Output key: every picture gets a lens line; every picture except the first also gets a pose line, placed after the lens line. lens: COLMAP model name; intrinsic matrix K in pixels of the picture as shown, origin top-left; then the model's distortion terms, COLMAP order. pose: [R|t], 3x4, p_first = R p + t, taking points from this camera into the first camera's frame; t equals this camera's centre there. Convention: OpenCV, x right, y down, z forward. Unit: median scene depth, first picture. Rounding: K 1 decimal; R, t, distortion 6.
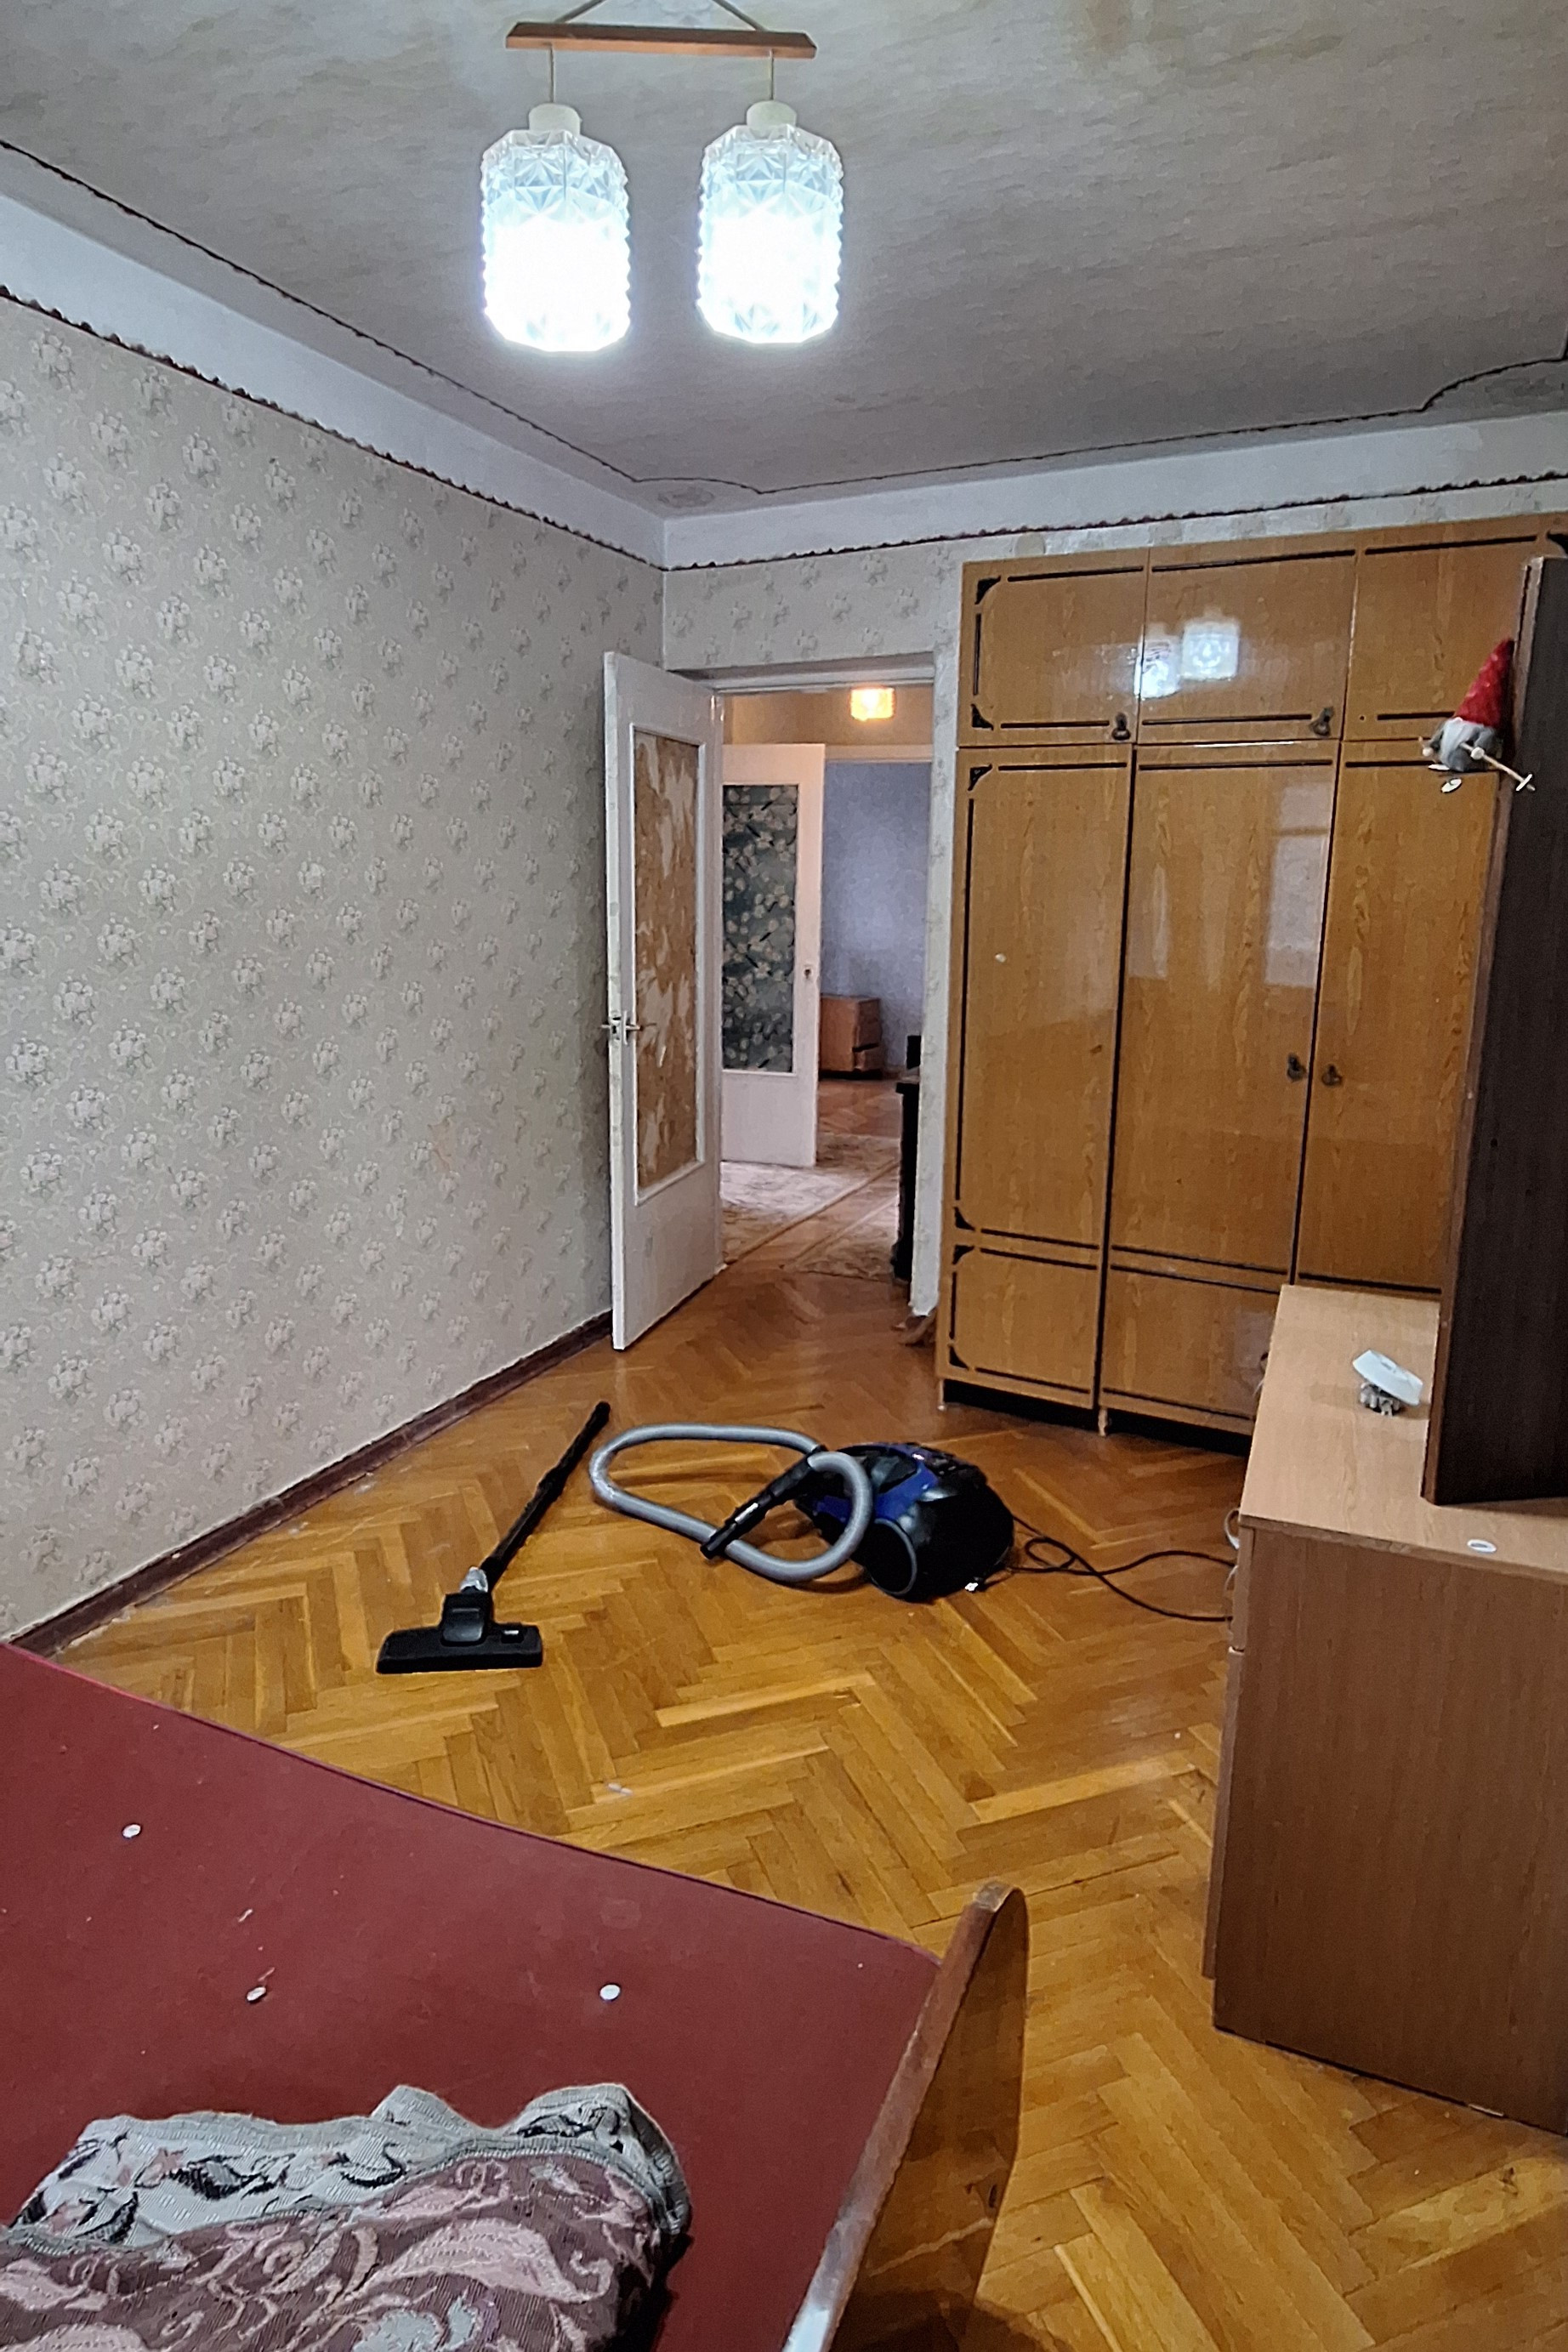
lens RADIAL K [[1369.2, 0, 780.4], [0, 1369.2, 1171.8], [0, 0, 1]] dist [0.004598, 0.000507]
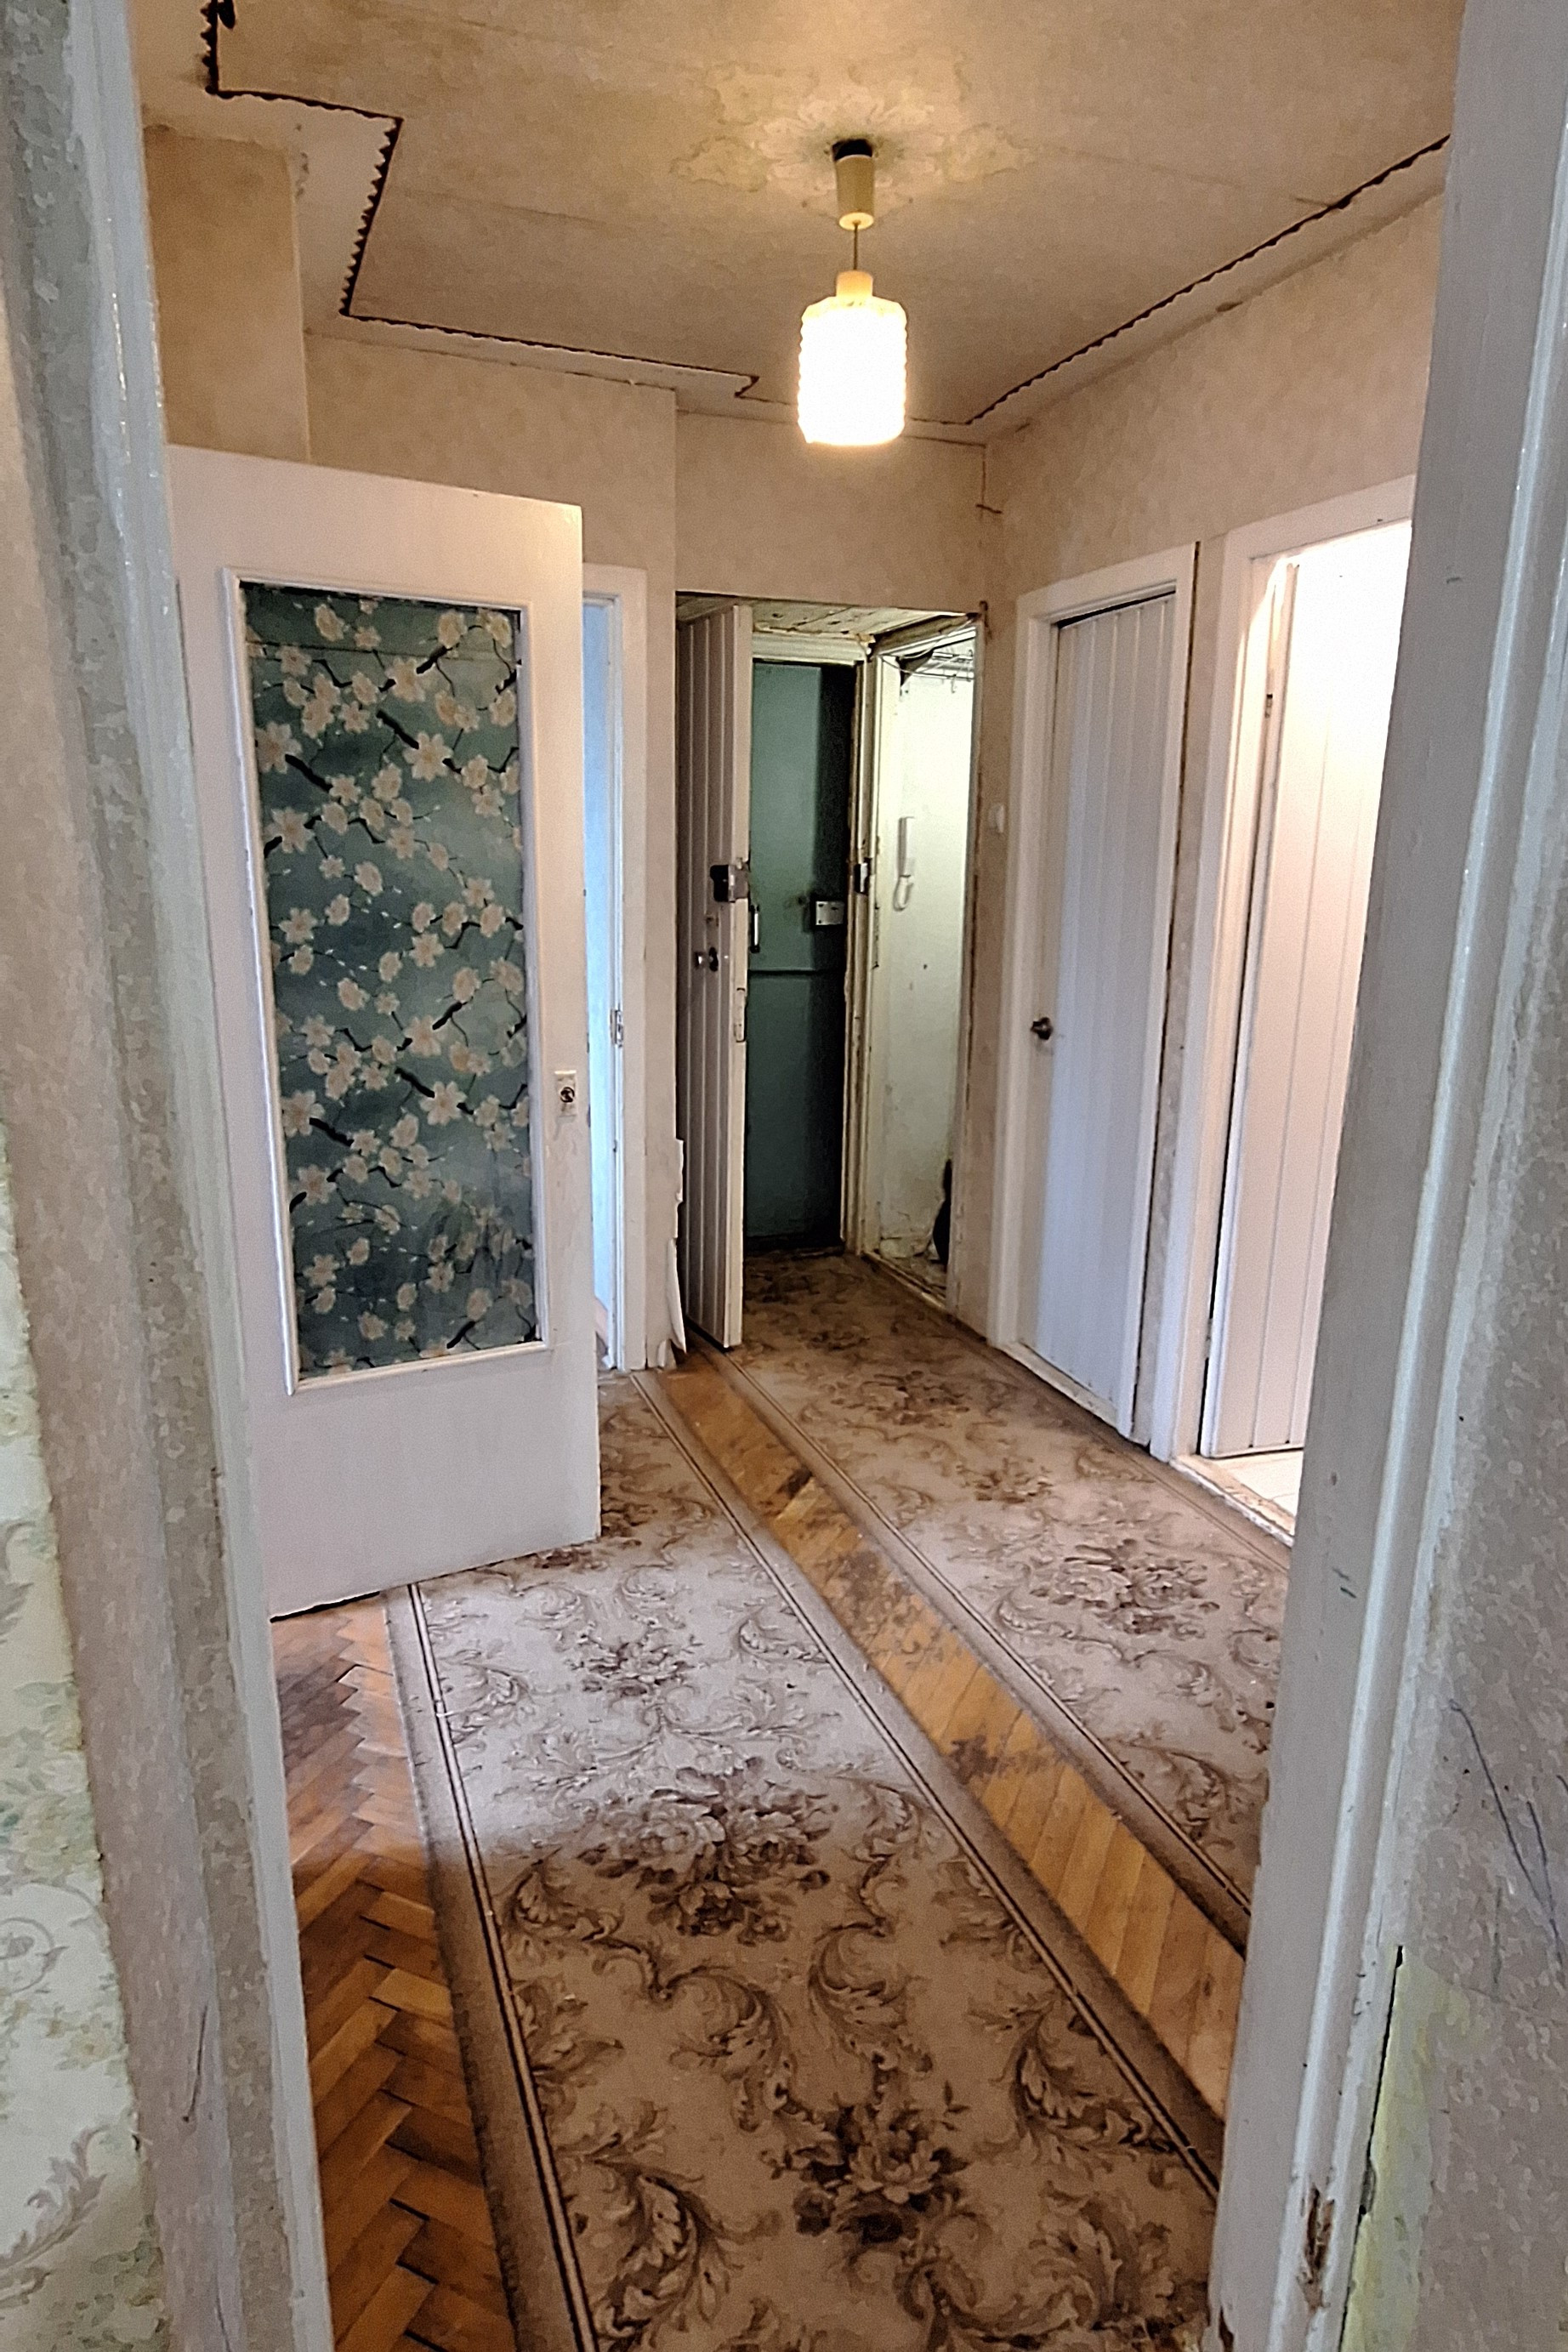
lens RADIAL K [[1369.2, 0, 775.9], [0, 1369.2, 1179.3], [0, 0, 1]] dist [0.004598, 0.000507]
pose [[0.723130, -0.168202, 0.669918, -0.206736], [0.153067, 0.984805, 0.082038, -0.144342], [-0.673538, 0.043218, 0.737888, 0.661809]]
